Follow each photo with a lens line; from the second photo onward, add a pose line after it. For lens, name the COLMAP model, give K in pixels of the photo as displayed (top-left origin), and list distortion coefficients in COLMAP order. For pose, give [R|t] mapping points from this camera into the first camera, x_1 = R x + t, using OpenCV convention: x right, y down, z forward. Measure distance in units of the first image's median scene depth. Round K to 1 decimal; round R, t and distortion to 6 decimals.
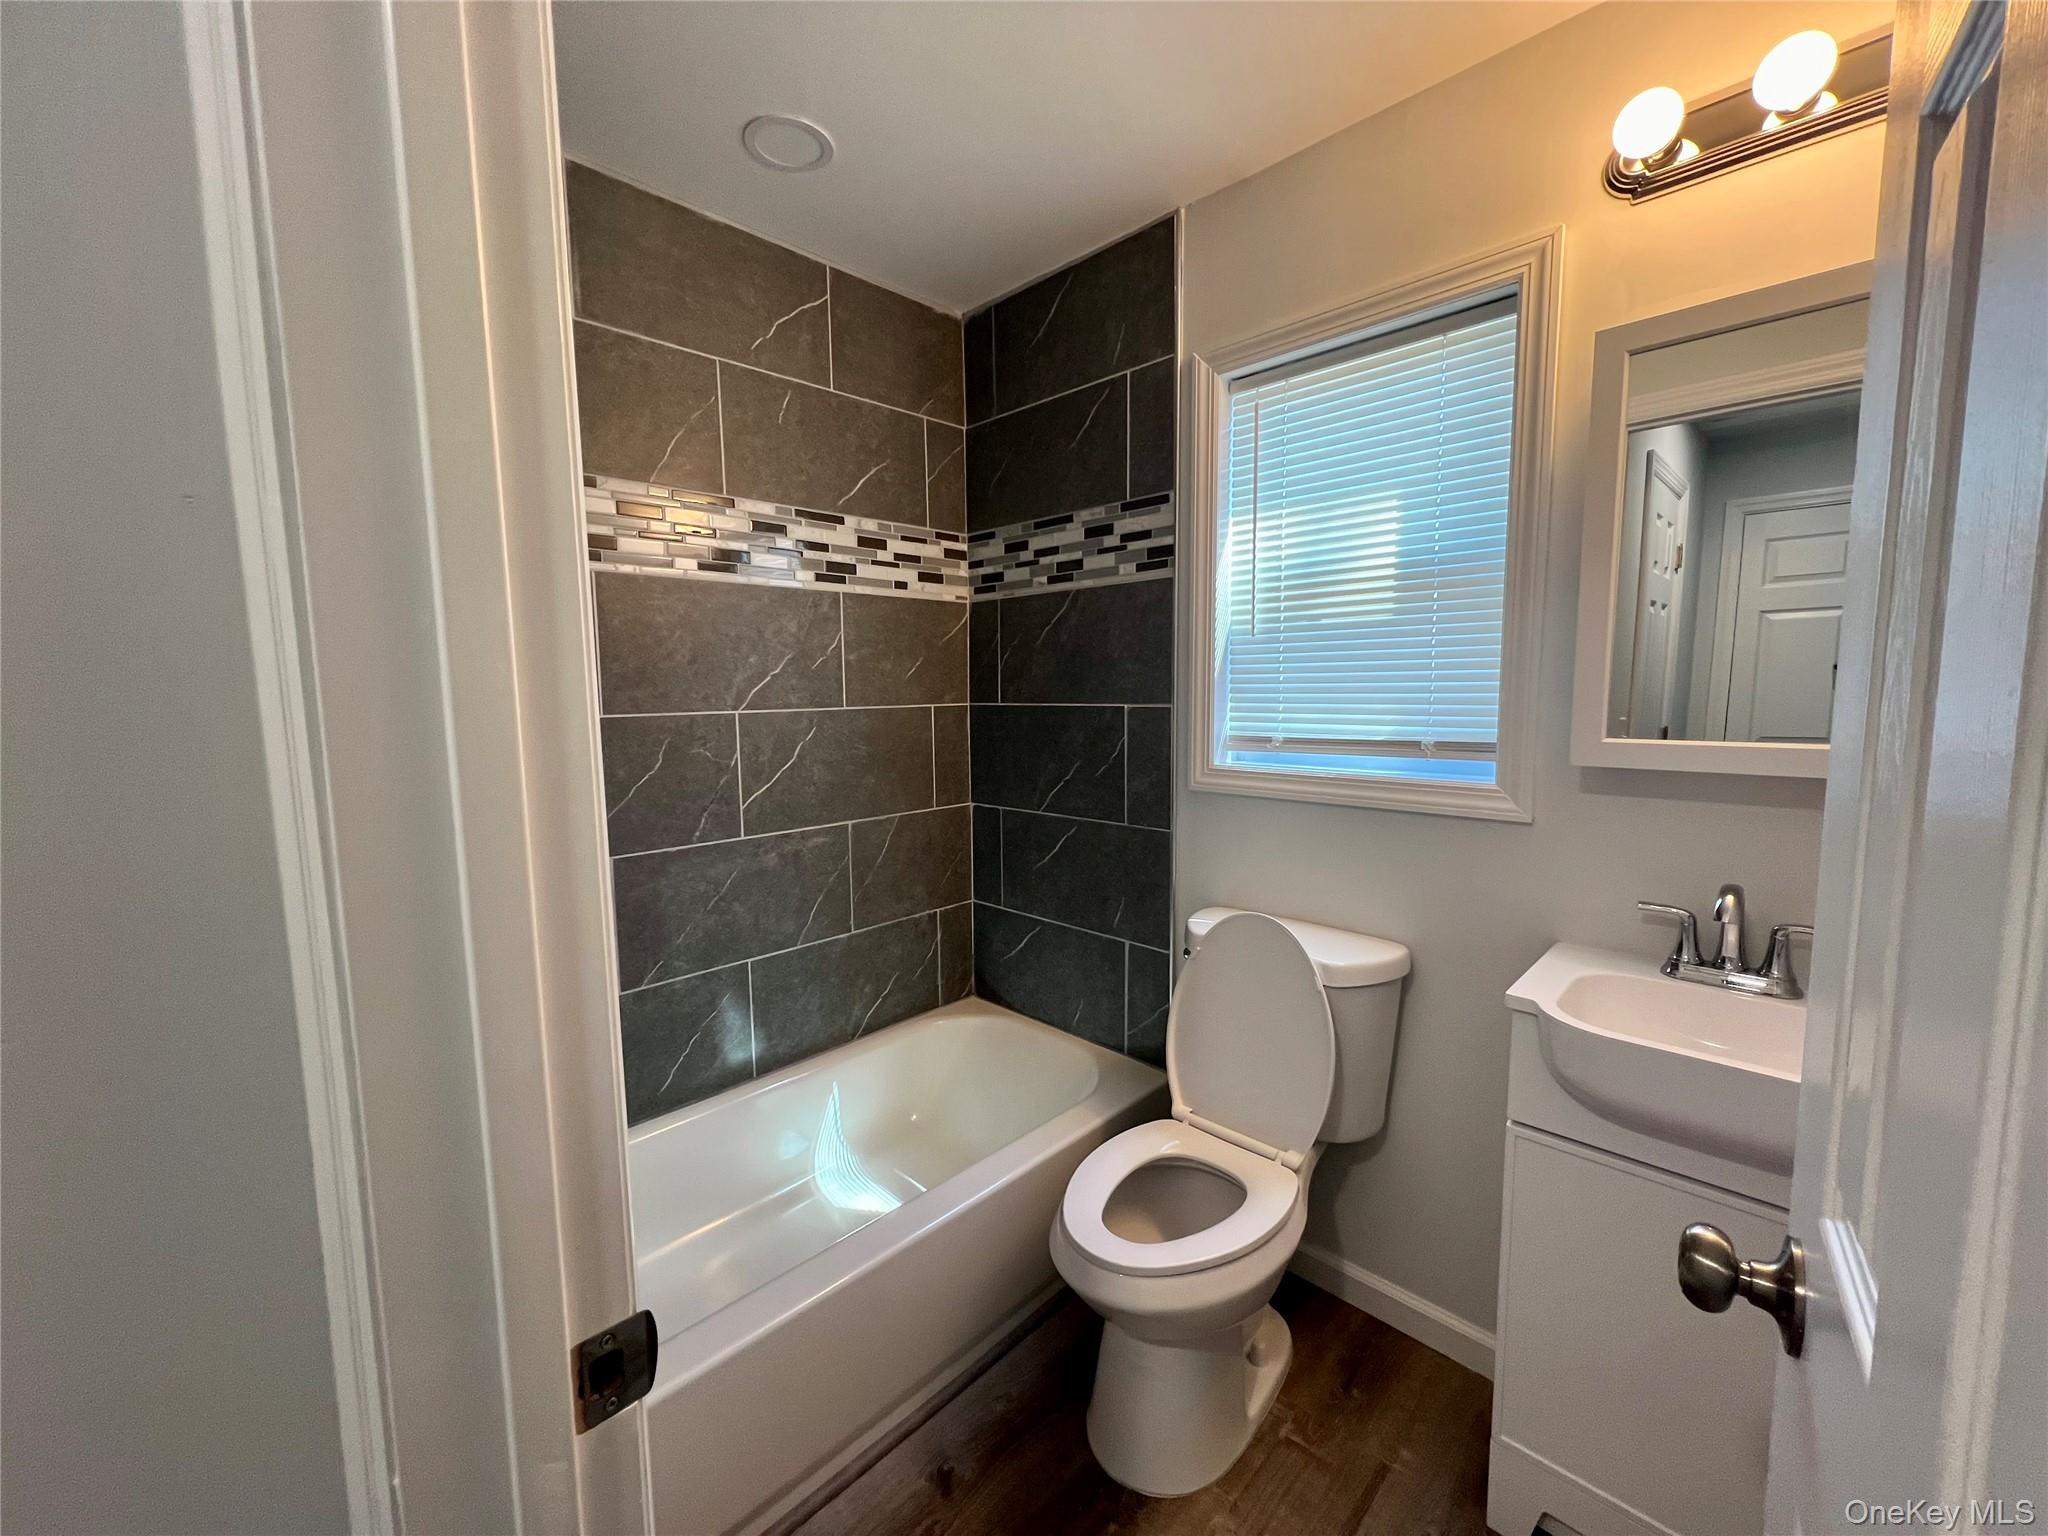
lens RADIAL K [[819.0, 0, 1017.4], [0, 819.0, 771.5], [0, 0, 1]] dist [0.000461, -0.000146]
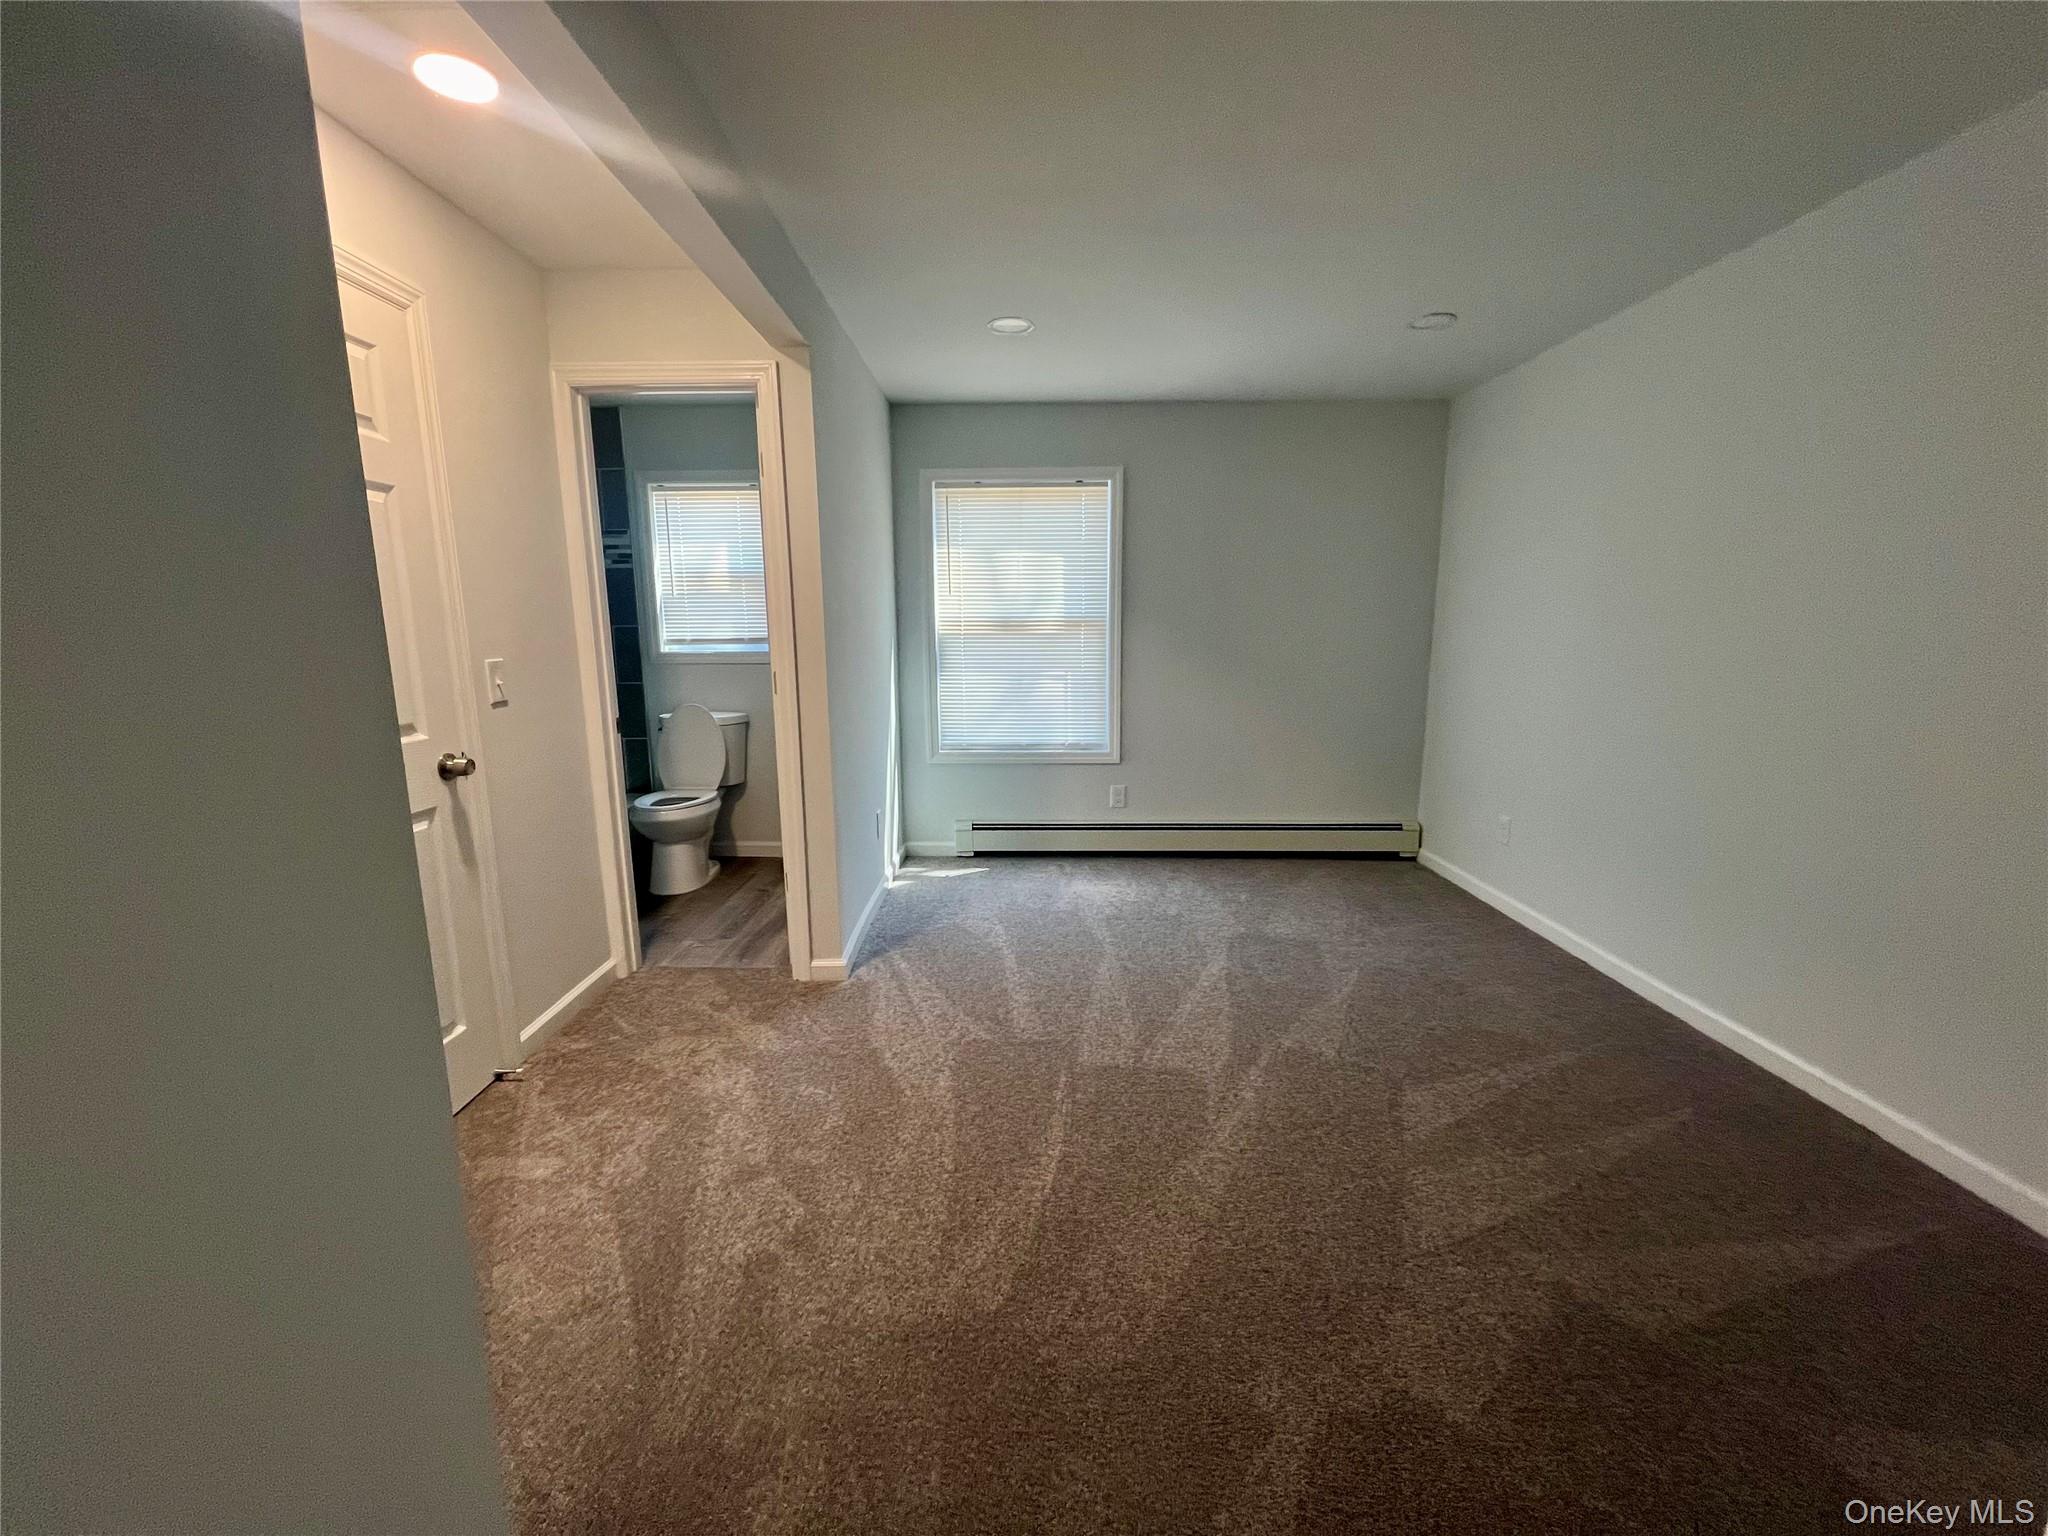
lens RADIAL K [[819.0, 0, 1017.4], [0, 819.0, 771.5], [0, 0, 1]] dist [0.000461, -0.000146]
pose [[0.726898, -0.110872, 0.677737, -0.701242], [0.067734, 0.993644, 0.089905, 0.208346], [-0.683397, -0.019446, 0.729788, -1.533396]]
